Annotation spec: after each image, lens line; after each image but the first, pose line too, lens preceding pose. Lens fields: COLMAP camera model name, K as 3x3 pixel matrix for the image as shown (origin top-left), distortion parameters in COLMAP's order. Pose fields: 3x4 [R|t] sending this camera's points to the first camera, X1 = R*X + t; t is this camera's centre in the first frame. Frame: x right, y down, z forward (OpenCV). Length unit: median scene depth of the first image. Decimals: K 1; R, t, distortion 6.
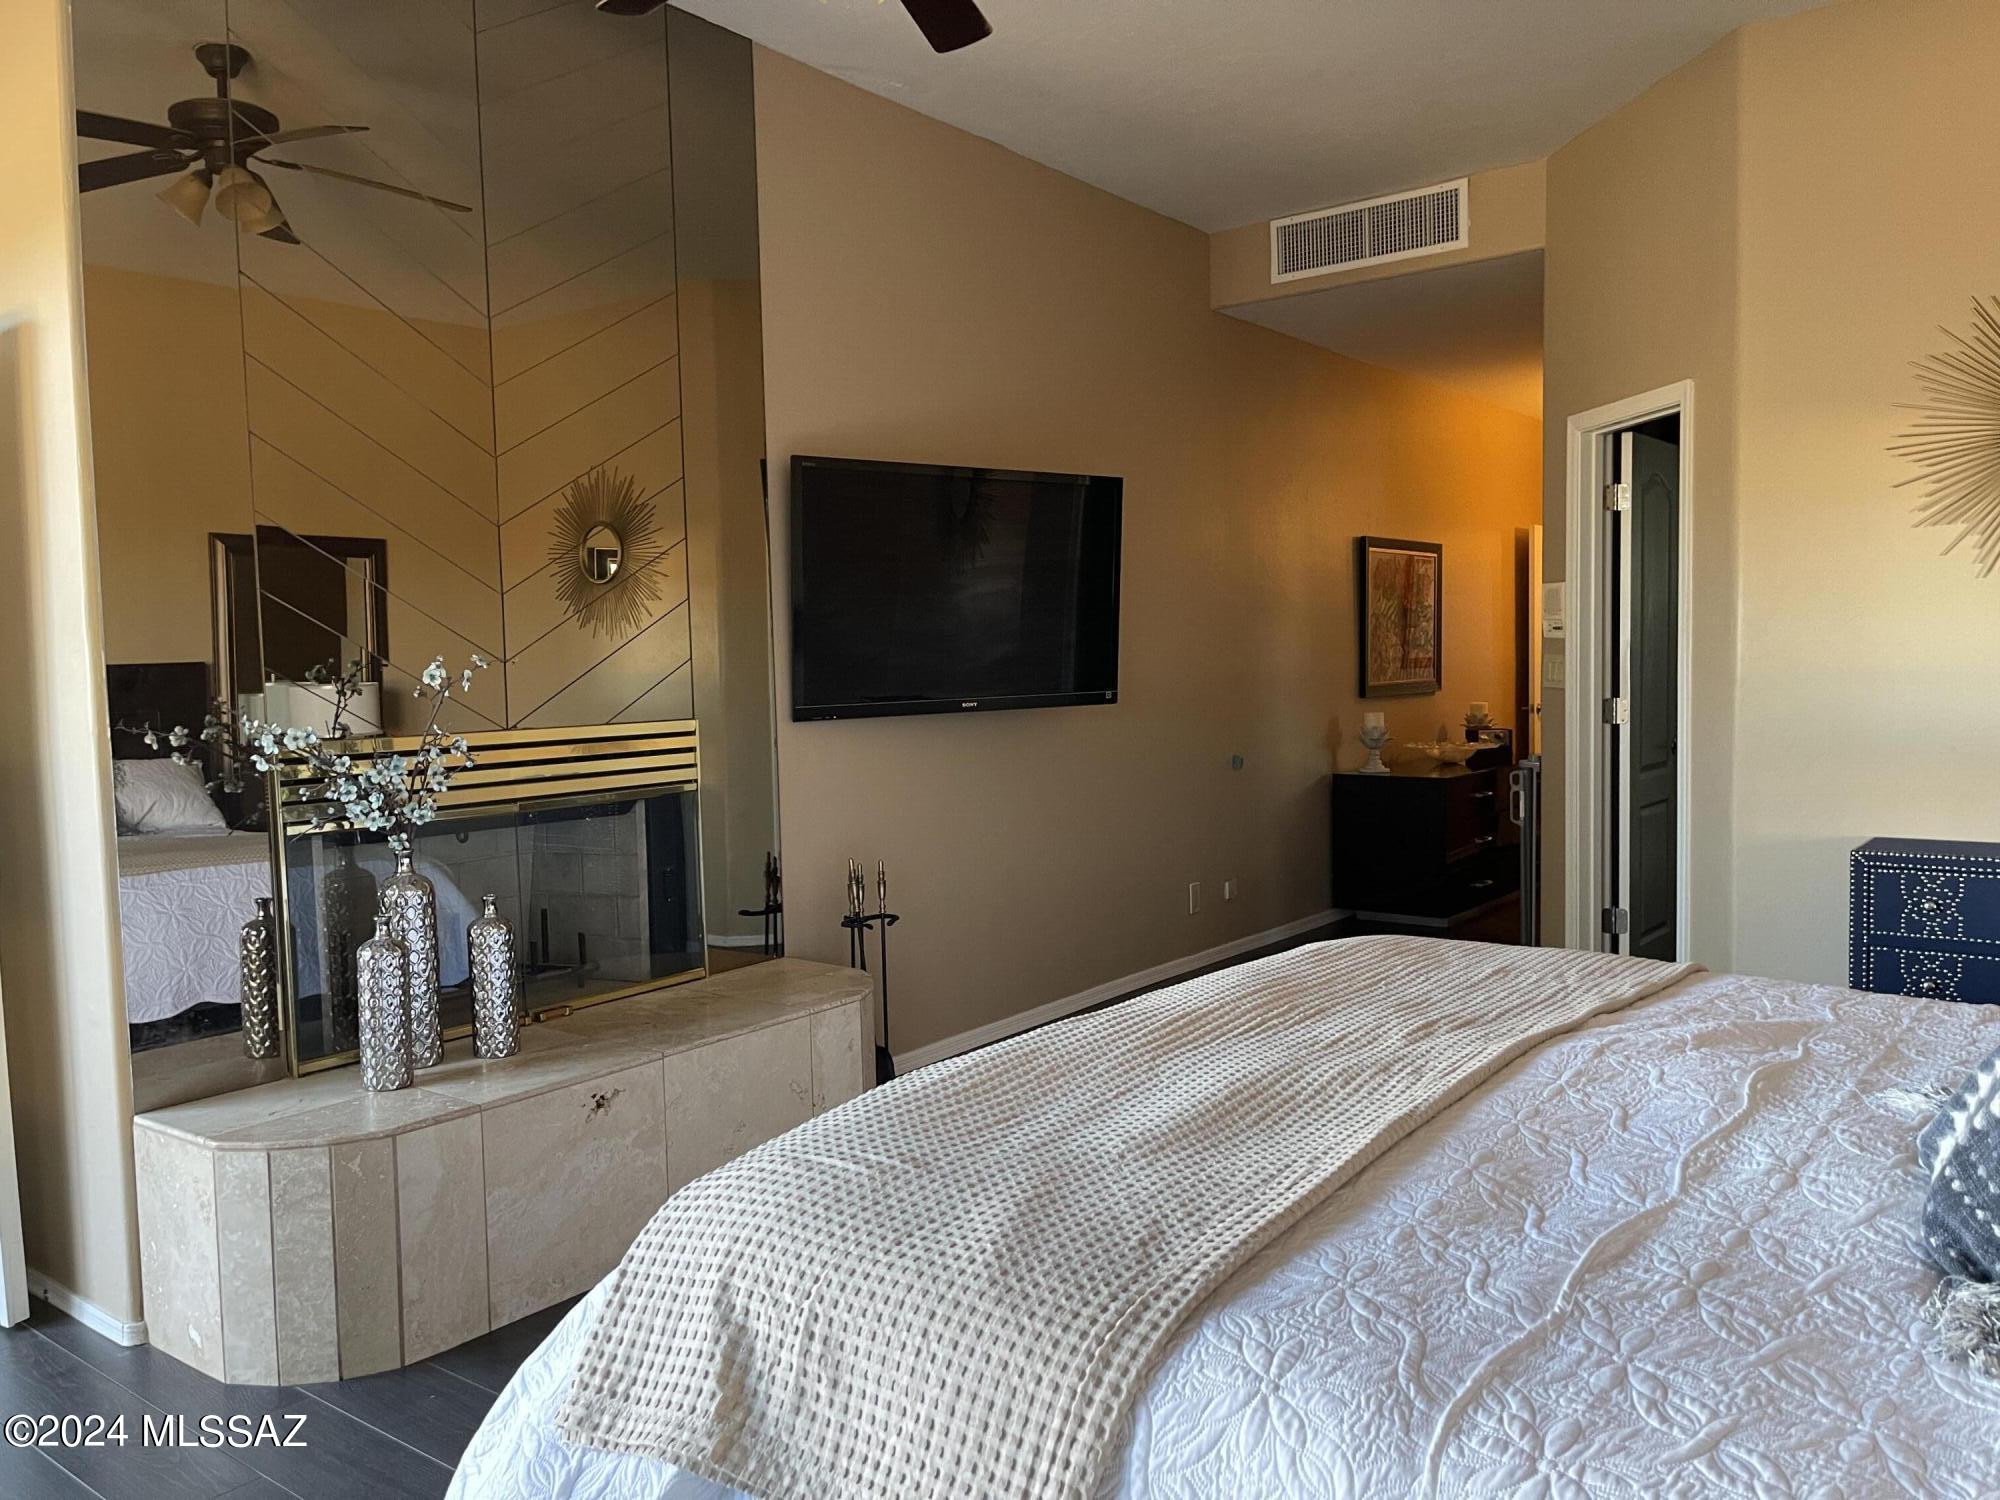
lens RADIAL K [[1509.1, 0, 999.2], [0, 1509.1, 753.0], [0, 0, 1]] dist [0.053300, -0.055290]
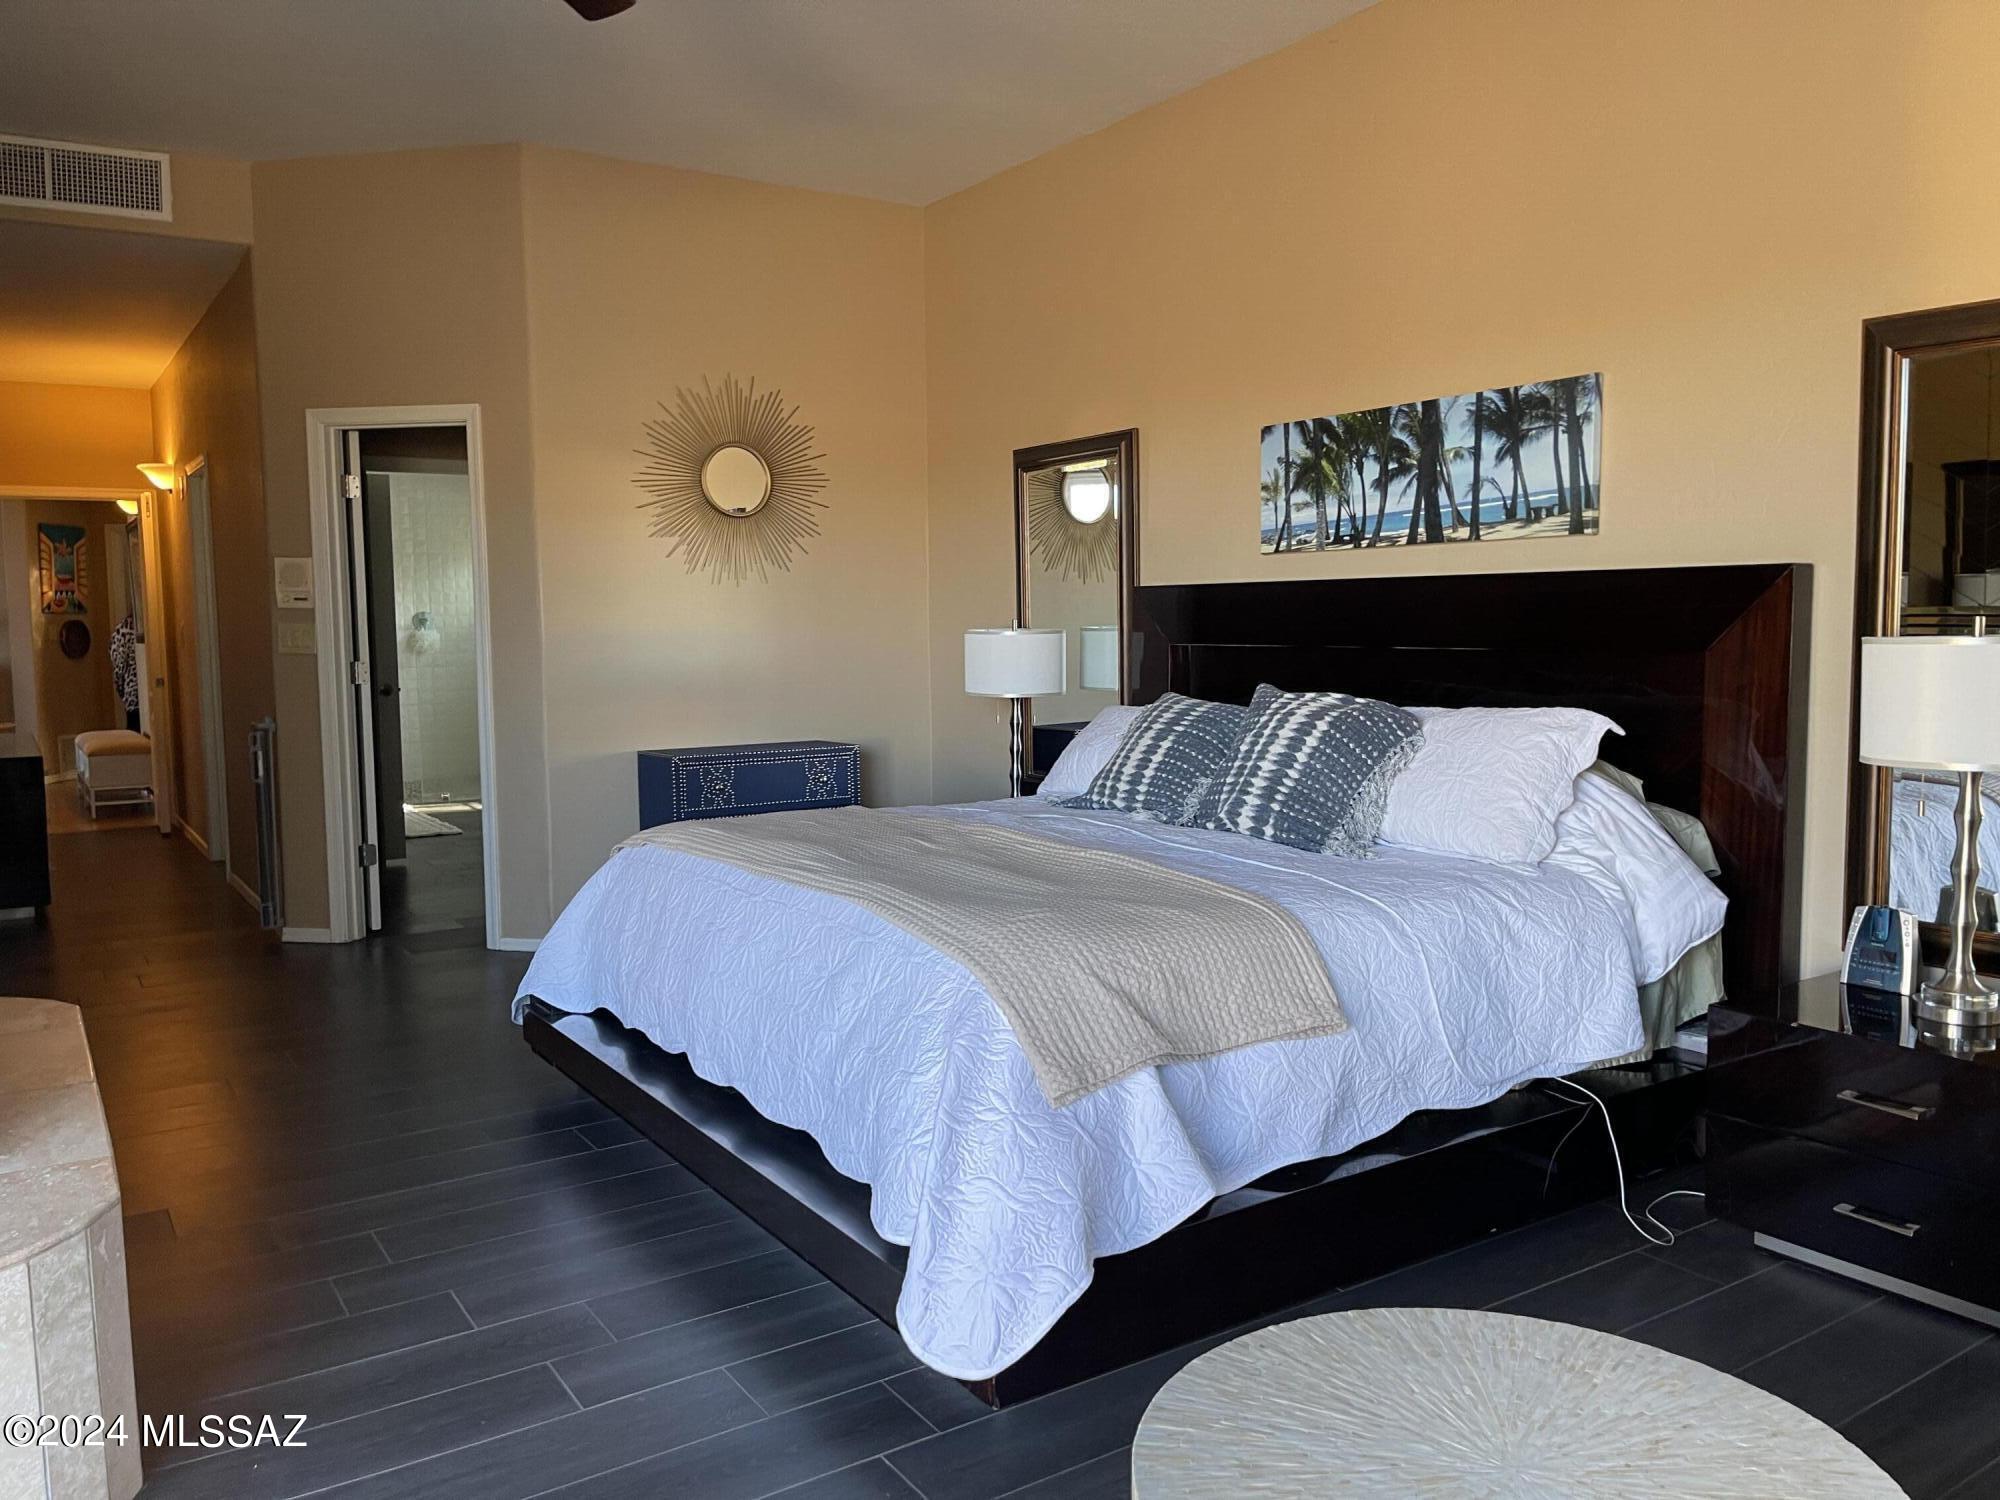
lens RADIAL K [[1509.1, 0, 1001.2], [0, 1509.1, 745.0], [0, 0, 1]] dist [0.053300, -0.055290]
pose [[0.334773, -0.063355, 0.940166, -0.523761], [0.061650, 0.997072, 0.045237, 0.004877], [-0.940280, 0.042817, 0.337699, 0.158321]]
